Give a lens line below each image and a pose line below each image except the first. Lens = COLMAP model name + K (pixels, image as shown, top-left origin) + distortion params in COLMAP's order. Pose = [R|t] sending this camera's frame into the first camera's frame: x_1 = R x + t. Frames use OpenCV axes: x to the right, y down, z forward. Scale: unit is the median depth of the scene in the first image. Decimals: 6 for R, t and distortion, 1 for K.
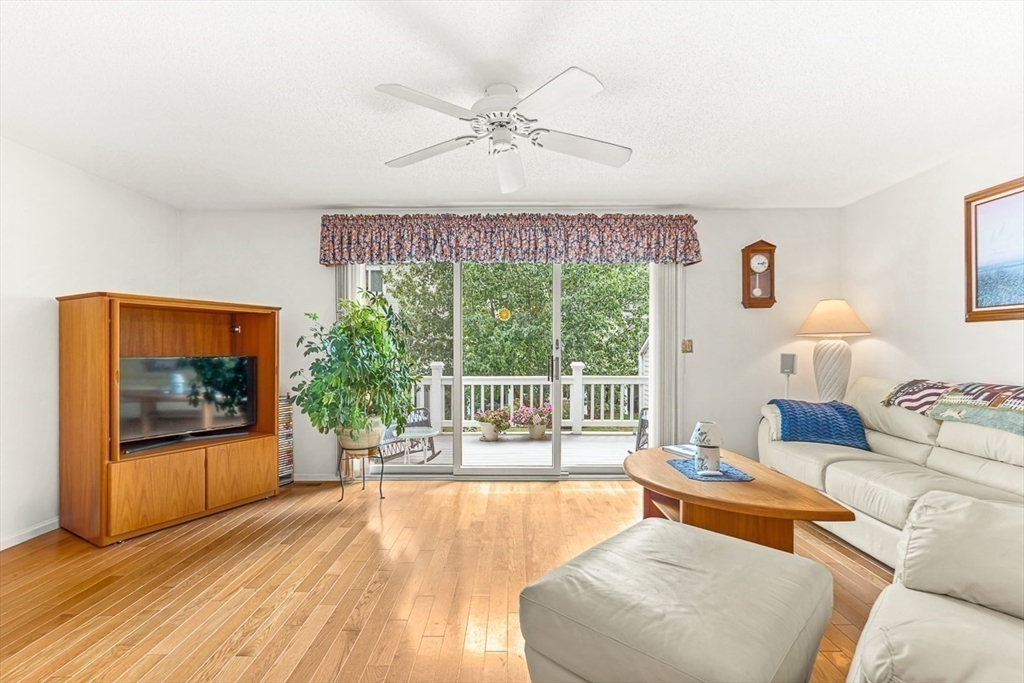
lens RADIAL K [[457.9, 0, 505.5], [0, 457.9, 351.0], [0, 0, 1]] dist [0.001968, 0.000184]
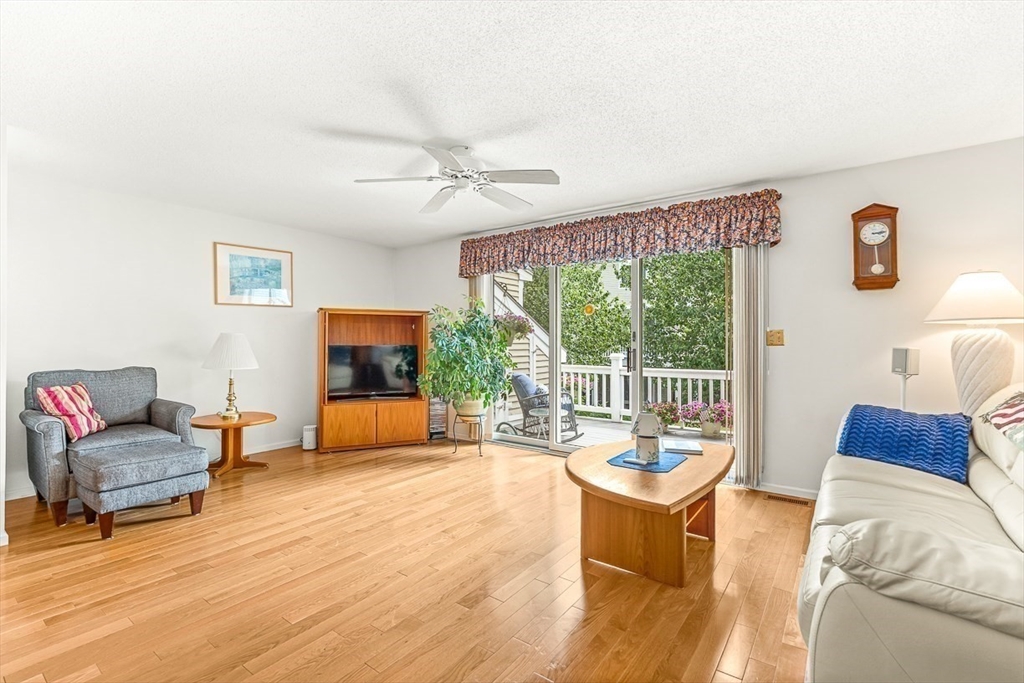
lens RADIAL K [[457.9, 0, 514.2], [0, 457.9, 337.2], [0, 0, 1]] dist [0.001968, 0.000184]
pose [[0.815302, -0.002687, -0.579030, 0.512832], [-0.005036, 0.999918, -0.011732, 0.000677], [0.579014, 0.012481, 0.815222, -0.002193]]
